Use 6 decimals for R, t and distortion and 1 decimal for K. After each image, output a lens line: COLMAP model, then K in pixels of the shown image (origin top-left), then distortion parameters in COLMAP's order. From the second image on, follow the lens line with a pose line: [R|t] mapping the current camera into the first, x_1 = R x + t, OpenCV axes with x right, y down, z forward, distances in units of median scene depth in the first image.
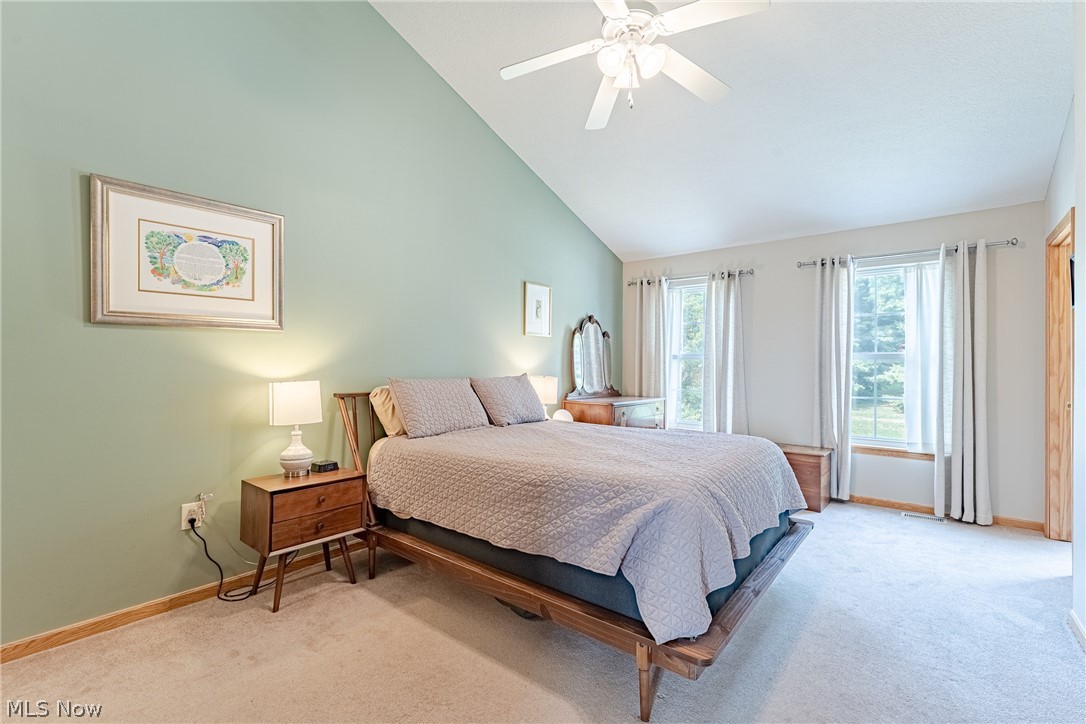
lens RADIAL K [[501.0, 0, 543.1], [0, 501.0, 362.4], [0, 0, 1]] dist [0.003229, -0.000030]
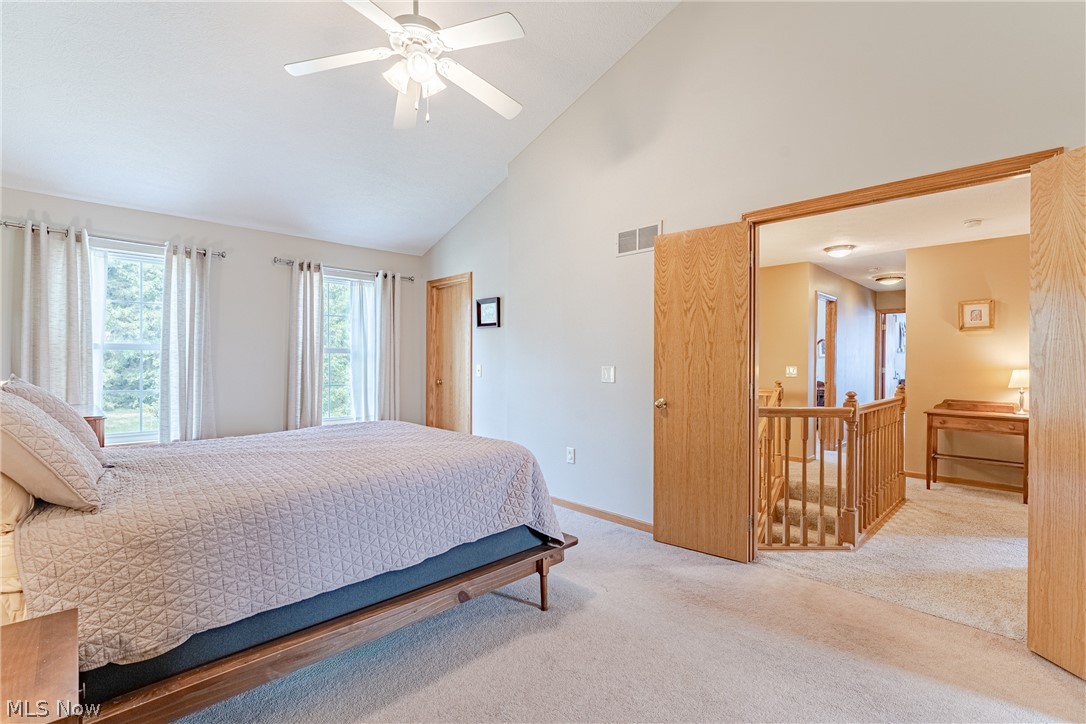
lens RADIAL K [[501.0, 0, 543.0], [0, 501.0, 361.9], [0, 0, 1]] dist [0.003229, -0.000030]
pose [[0.120149, -0.003986, 0.992748, -0.503012], [-0.008808, 0.999948, 0.005081, 0.006232], [-0.992717, -0.009354, 0.120108, 0.369295]]
